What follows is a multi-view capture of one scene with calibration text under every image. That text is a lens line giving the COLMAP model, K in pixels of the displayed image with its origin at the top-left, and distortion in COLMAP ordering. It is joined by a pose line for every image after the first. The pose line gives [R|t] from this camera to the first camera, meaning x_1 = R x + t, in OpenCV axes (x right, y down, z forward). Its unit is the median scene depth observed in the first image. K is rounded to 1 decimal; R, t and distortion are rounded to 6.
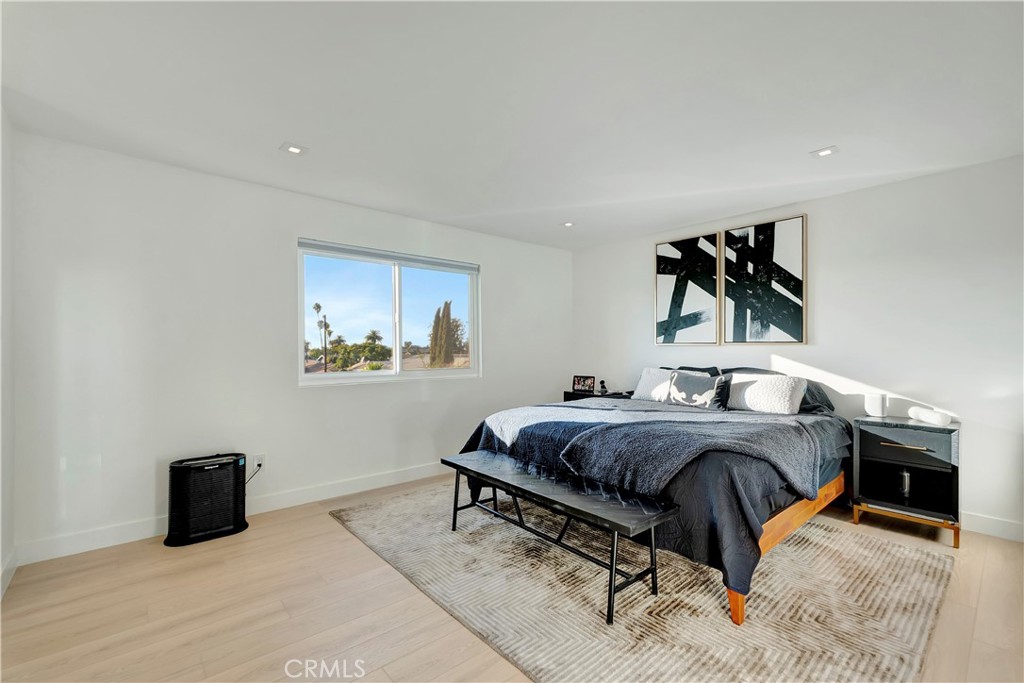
lens RADIAL K [[427.3, 0, 509.6], [0, 427.3, 345.0], [0, 0, 1]] dist [0.004766, 0.000909]
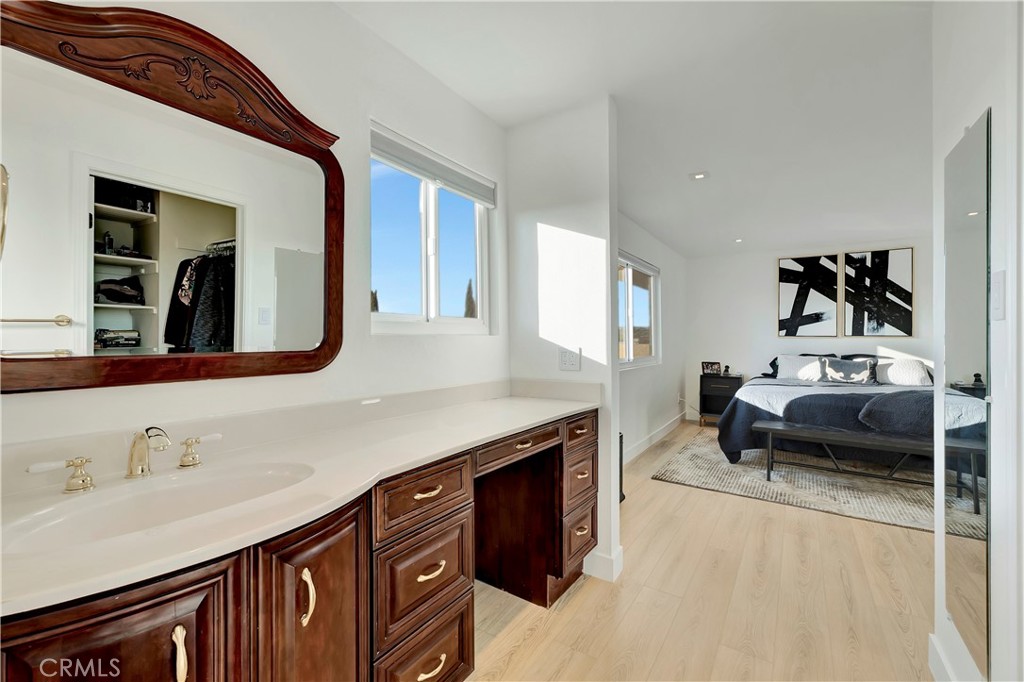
lens RADIAL K [[427.3, 0, 480.1], [0, 427.3, 336.7], [0, 0, 1]] dist [0.004766, 0.000909]
pose [[0.965349, 0.003322, 0.260943, -0.993939], [-0.004557, 0.999981, 0.004129, -0.003156], [-0.260924, -0.005175, 0.965346, -0.012730]]
